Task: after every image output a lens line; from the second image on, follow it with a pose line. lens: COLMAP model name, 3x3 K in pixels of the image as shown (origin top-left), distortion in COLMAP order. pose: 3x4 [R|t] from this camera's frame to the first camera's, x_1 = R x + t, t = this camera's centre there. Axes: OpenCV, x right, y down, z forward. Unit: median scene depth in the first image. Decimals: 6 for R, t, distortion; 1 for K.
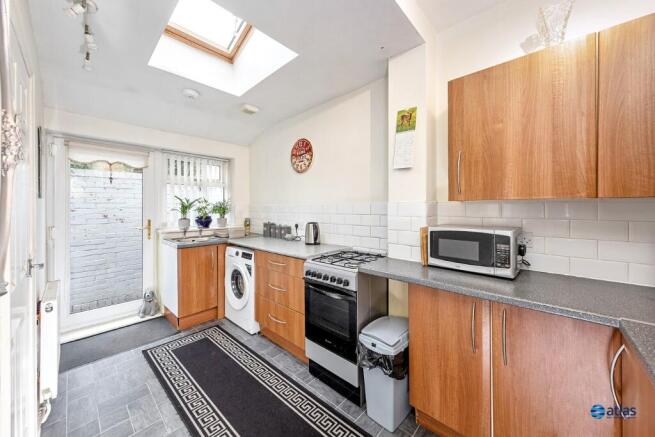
lens RADIAL K [[241.3, 0, 326.5], [0, 241.3, 205.6], [0, 0, 1]] dist [0.000273, -0.000055]
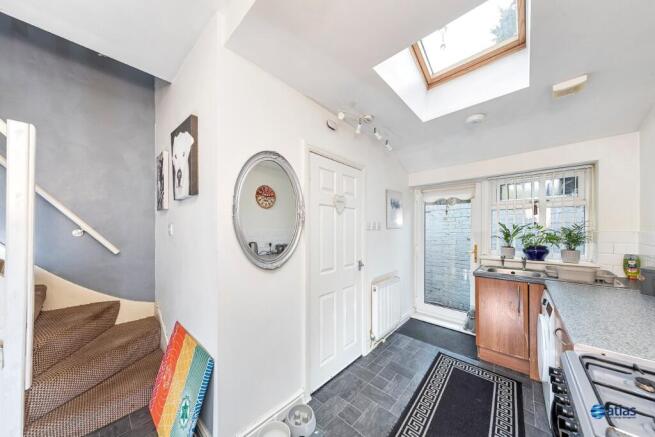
lens RADIAL K [[211.9, 0, 326.3], [0, 211.9, 225.1], [0, 0, 1]] dist [0.000273, 0.000039]
pose [[-0.014210, -0.023039, -0.999634, 0.262700], [-0.001413, 0.999734, -0.023021, -0.009379], [0.999898, 0.001085, -0.014238, 0.357705]]
